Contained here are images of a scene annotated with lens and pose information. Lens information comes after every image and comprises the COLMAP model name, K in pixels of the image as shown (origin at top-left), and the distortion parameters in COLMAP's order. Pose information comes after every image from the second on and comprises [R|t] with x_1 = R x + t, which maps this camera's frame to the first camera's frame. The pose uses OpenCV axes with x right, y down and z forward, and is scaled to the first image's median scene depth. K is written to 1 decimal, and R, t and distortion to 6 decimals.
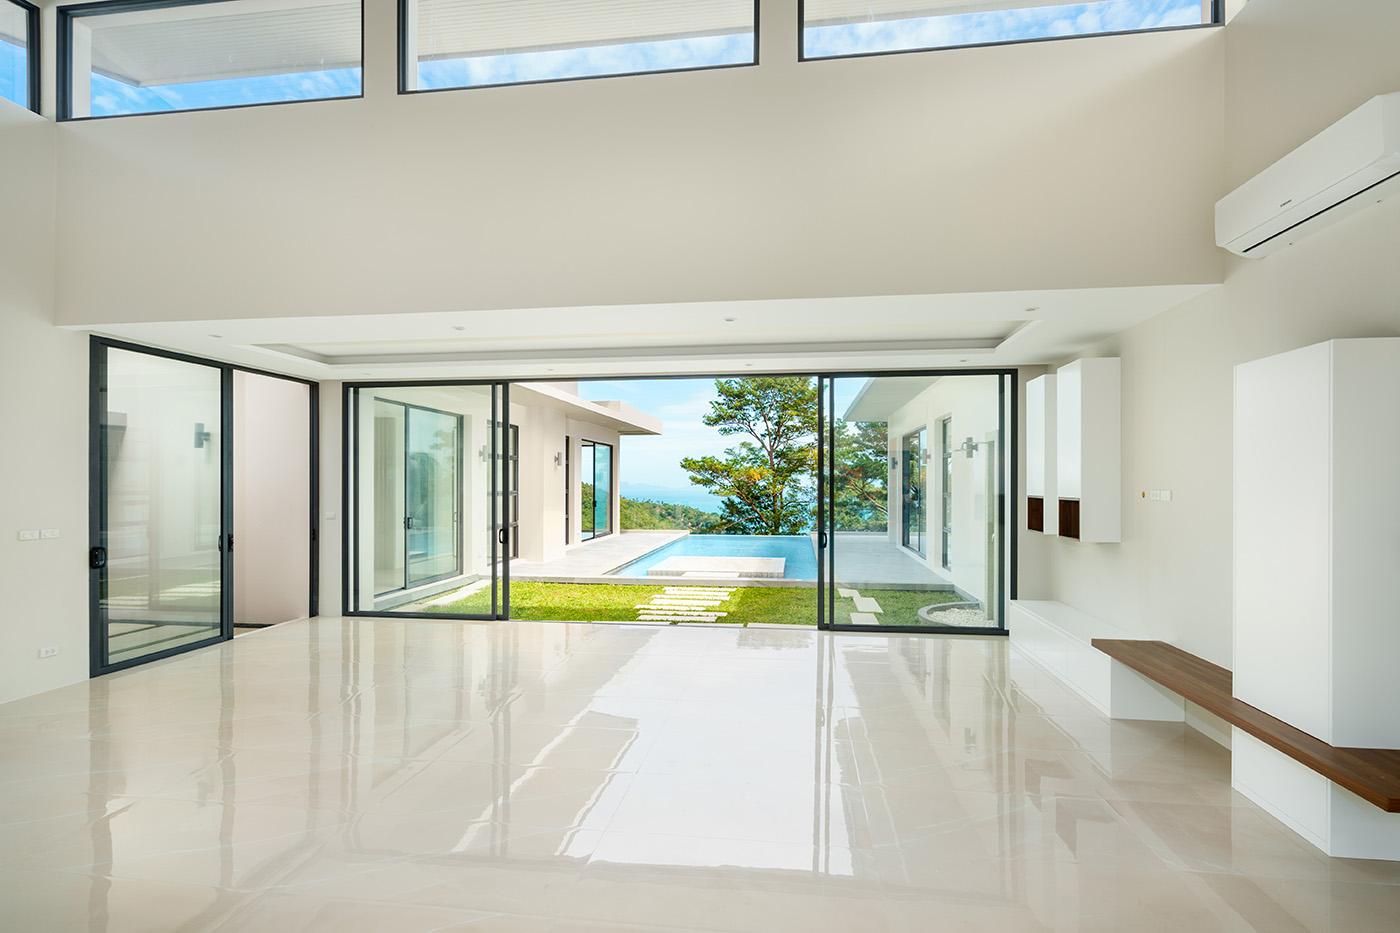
lens RADIAL K [[658.9, 0, 720.9], [0, 658.9, 486.3], [0, 0, 1]] dist [-0.000280, -0.000020]
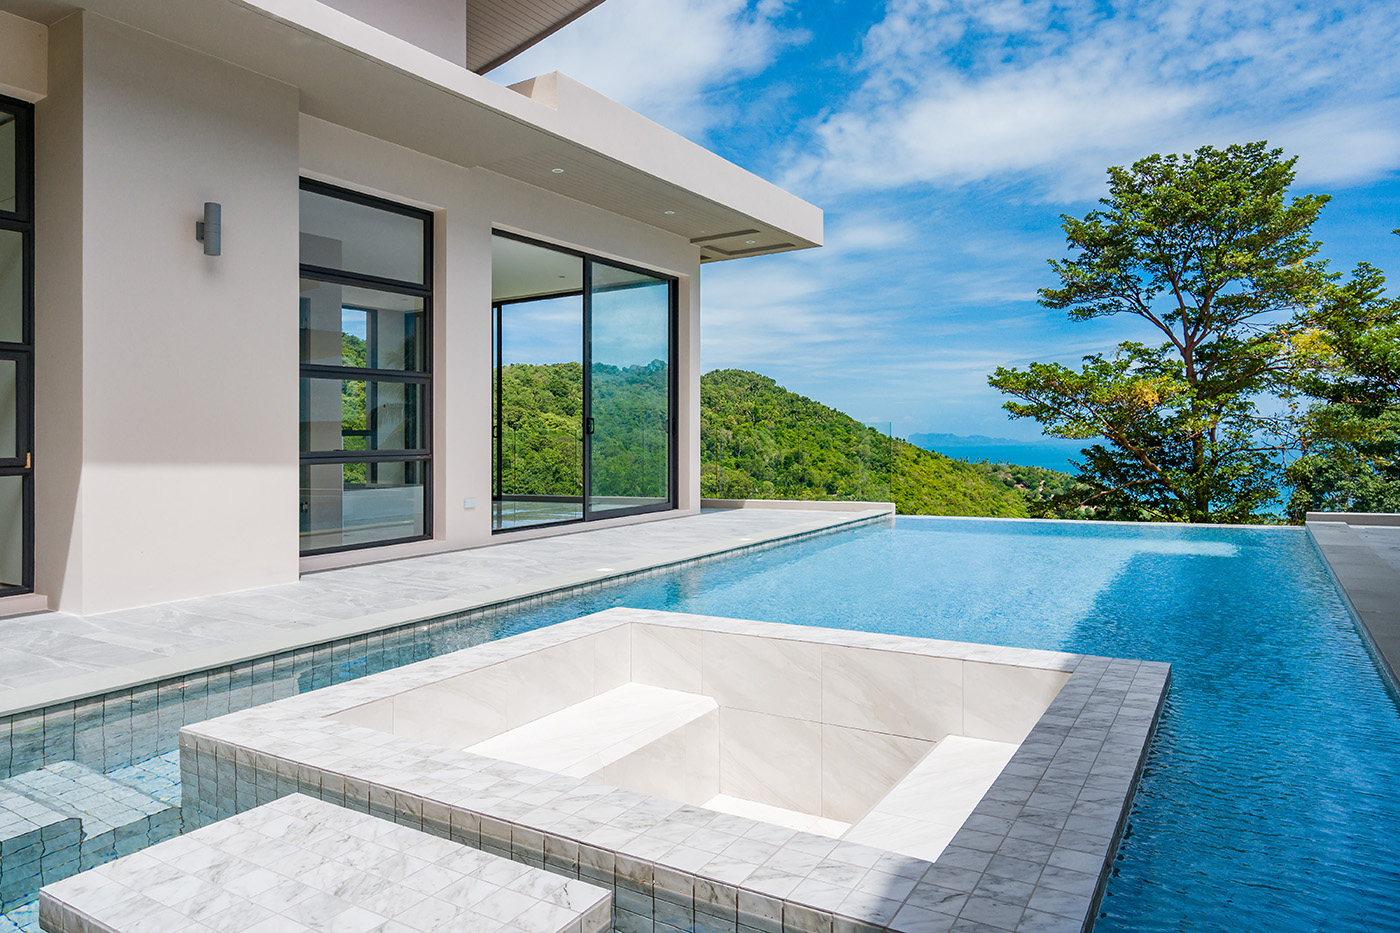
lens RADIAL K [[930.2, 0, 700.0], [0, 930.2, 466.5], [0, 0, 1]] dist [0.057471, -0.000607]
pose [[0.913336, -0.007561, -0.407136, 0.030688], [0.017680, 0.999621, 0.021097, 0.014691], [0.406822, -0.026467, 0.913124, 0.201360]]
